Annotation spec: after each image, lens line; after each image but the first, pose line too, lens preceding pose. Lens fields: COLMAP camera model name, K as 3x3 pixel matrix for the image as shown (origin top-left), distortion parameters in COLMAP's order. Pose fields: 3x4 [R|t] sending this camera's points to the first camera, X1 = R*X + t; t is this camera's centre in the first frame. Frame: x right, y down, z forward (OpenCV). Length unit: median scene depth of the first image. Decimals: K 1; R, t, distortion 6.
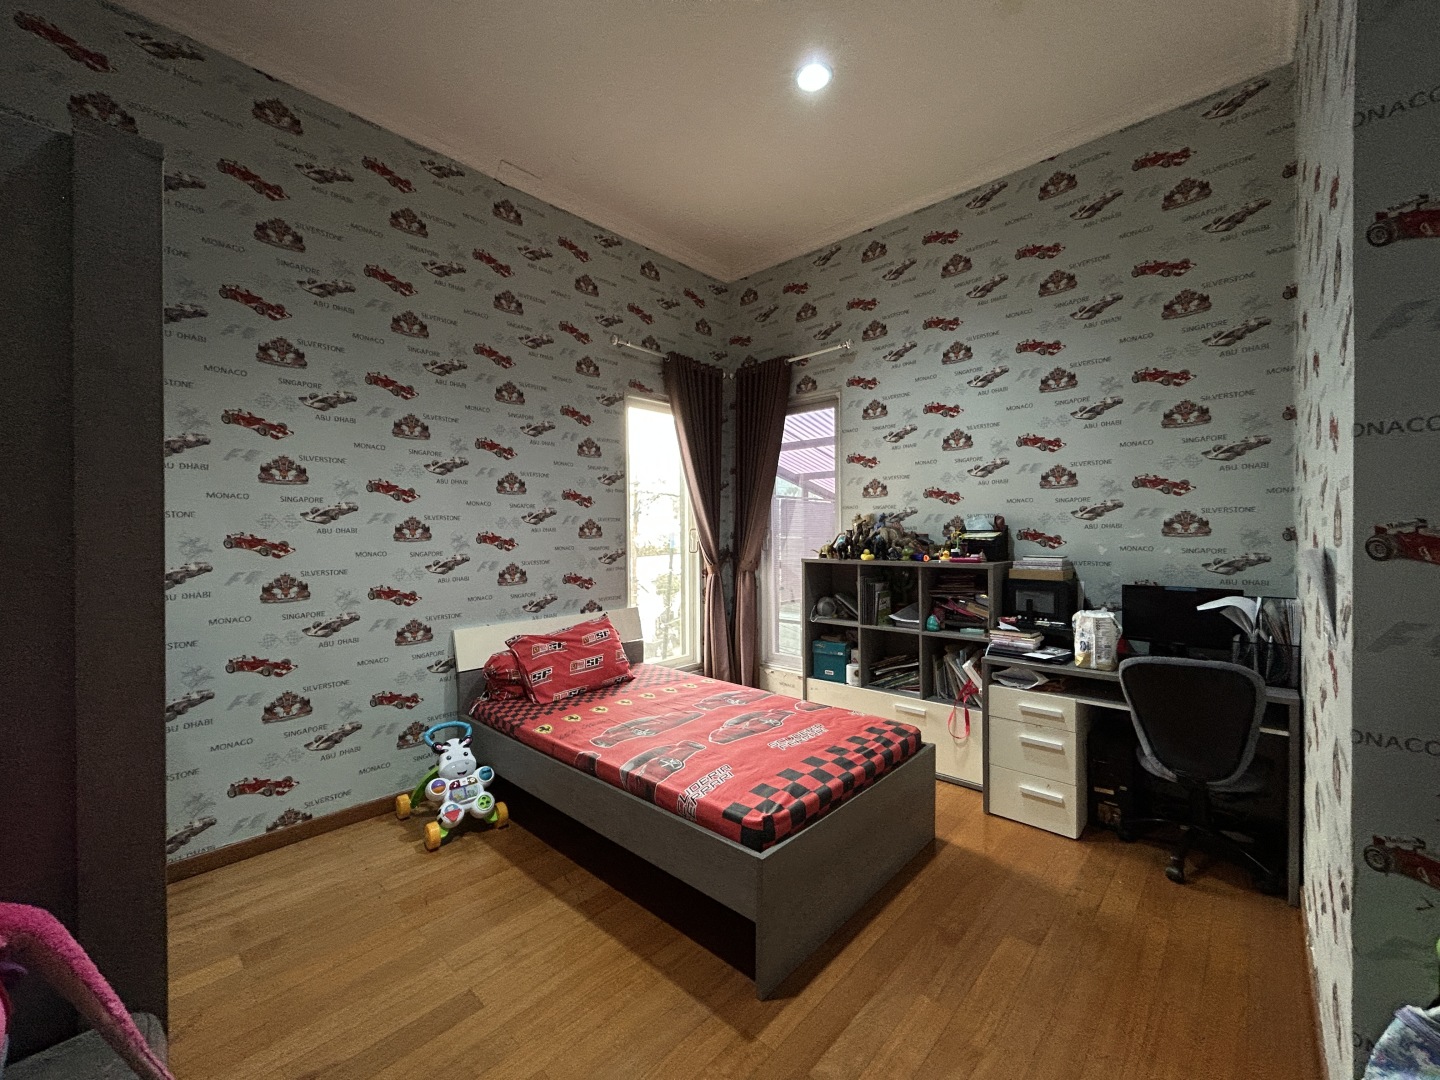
lens RADIAL K [[585.5, 0, 718.3], [0, 585.5, 538.6], [0, 0, 1]] dist [-0.001379, 0.000874]
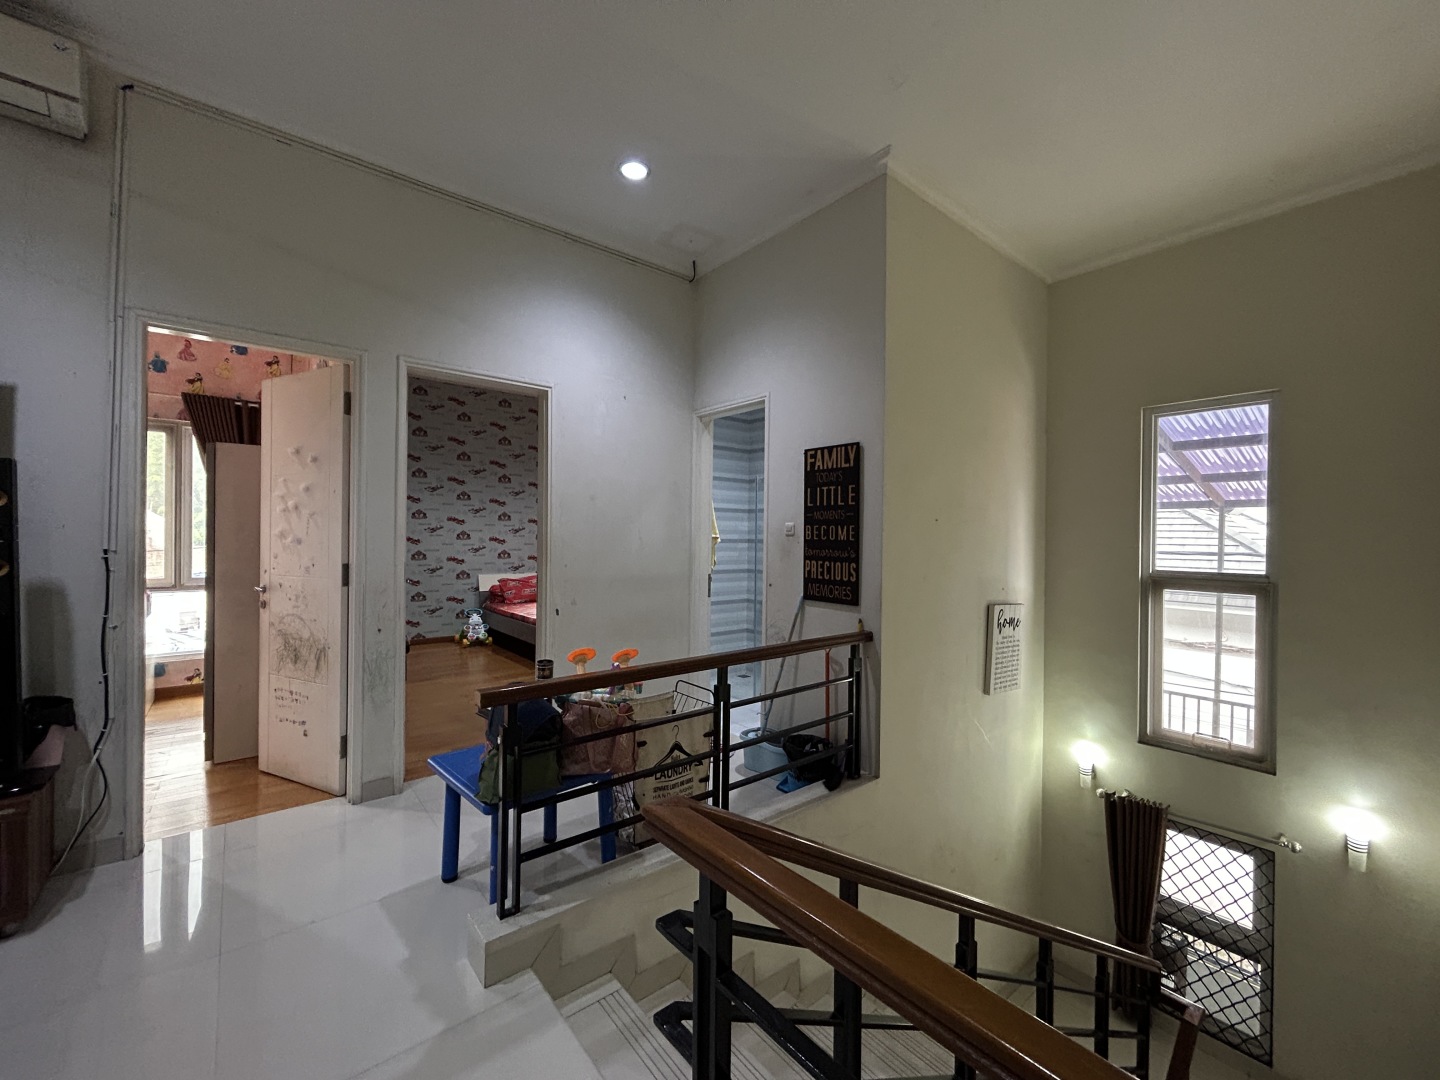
lens RADIAL K [[585.5, 0, 718.8], [0, 585.5, 538.5], [0, 0, 1]] dist [-0.001379, 0.000874]
pose [[0.990163, 0.013452, -0.139268, 0.947835], [-0.015113, 0.999827, -0.010872, 0.009675], [0.139097, 0.012870, 0.990195, -1.393244]]
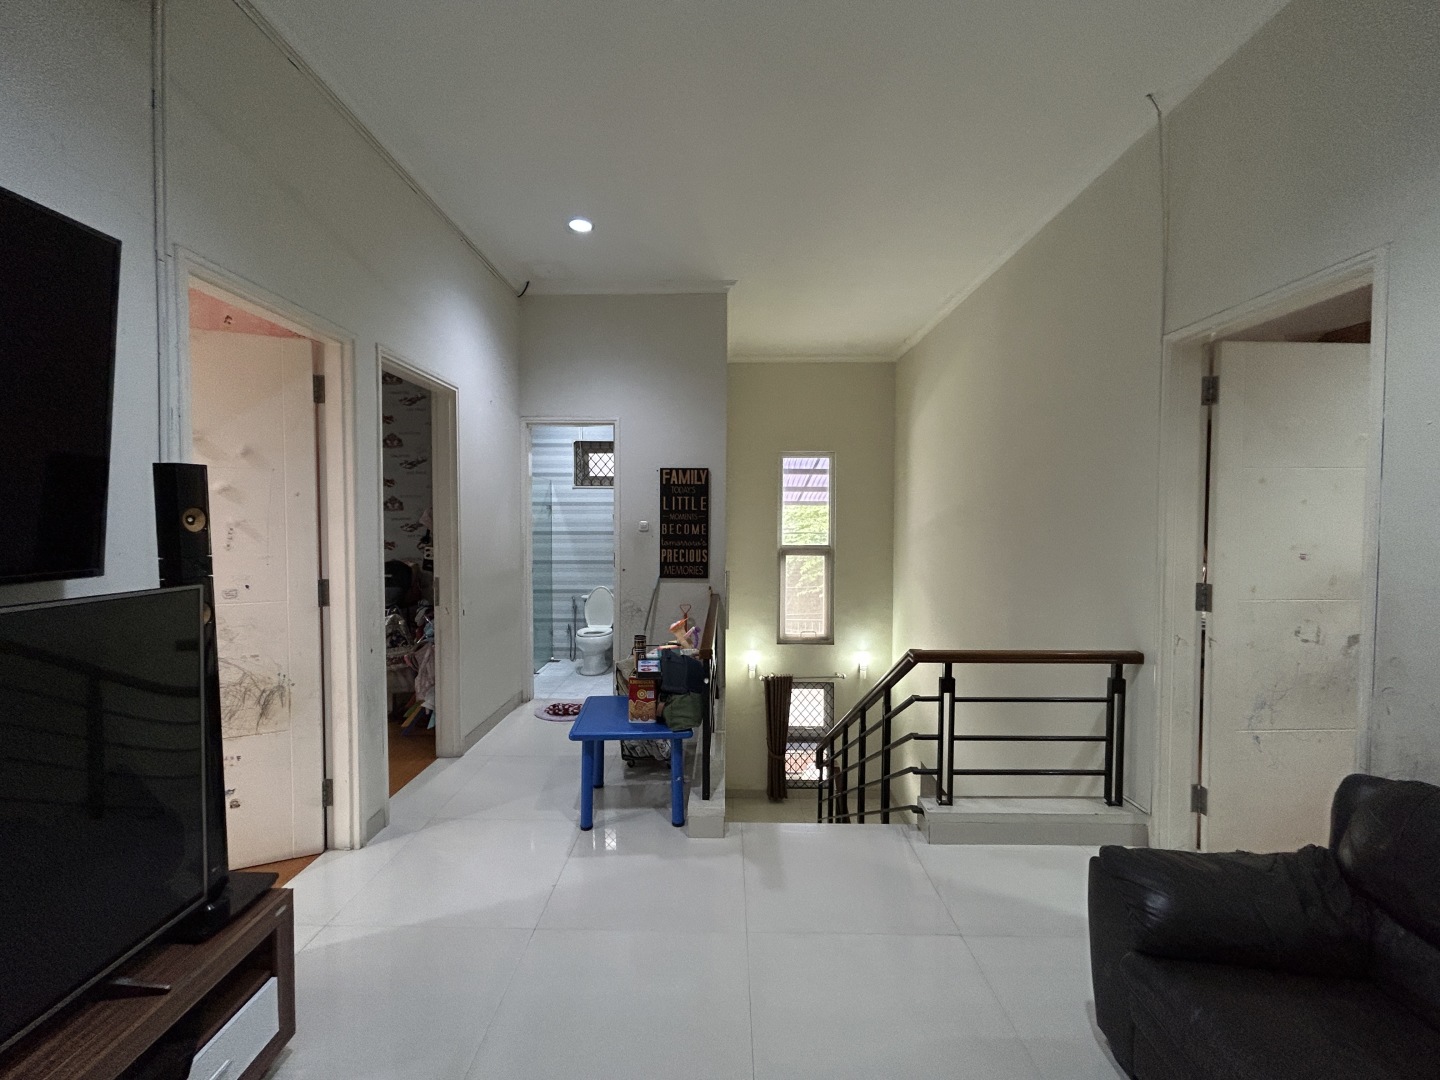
lens RADIAL K [[585.5, 0, 718.1], [0, 585.5, 537.6], [0, 0, 1]] dist [-0.001379, 0.000874]
pose [[0.746130, -0.017912, 0.665560, -0.002958], [0.006807, 0.999791, 0.019275, -0.024456], [-0.665766, -0.009851, 0.746096, -1.510021]]
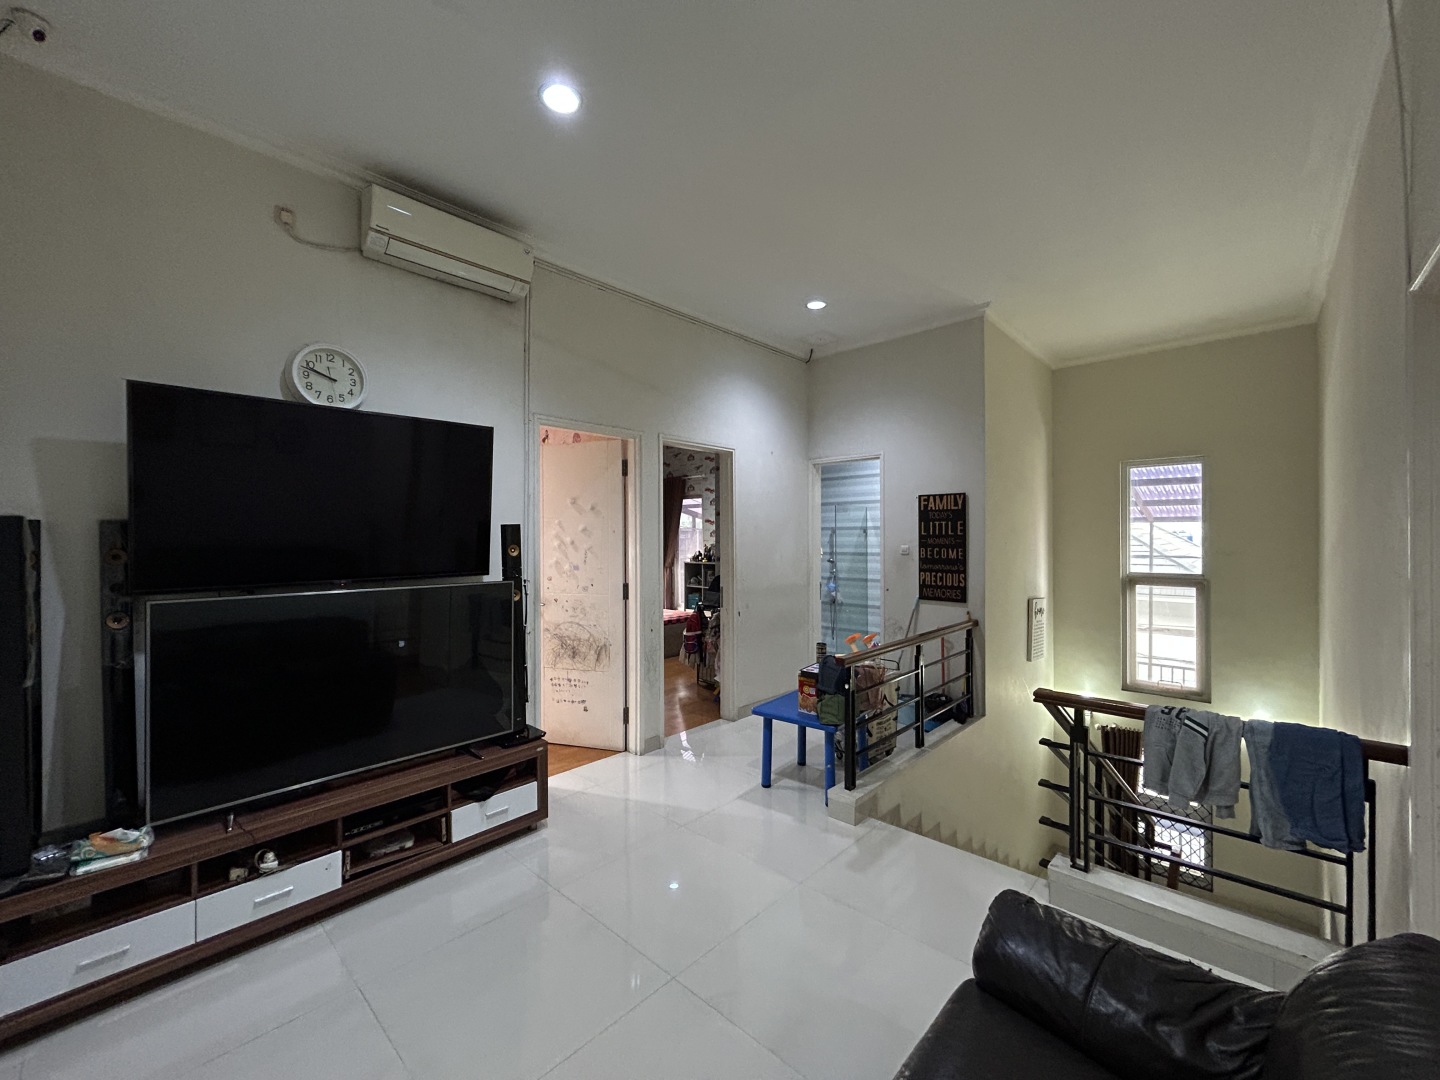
lens RADIAL K [[585.5, 0, 716.2], [0, 585.5, 537.9], [0, 0, 1]] dist [-0.001379, 0.000874]
pose [[0.999961, -0.003437, -0.008160, 0.378133], [0.003323, 0.999897, -0.013959, -0.039154], [0.008207, 0.013932, 0.999869, -1.904820]]
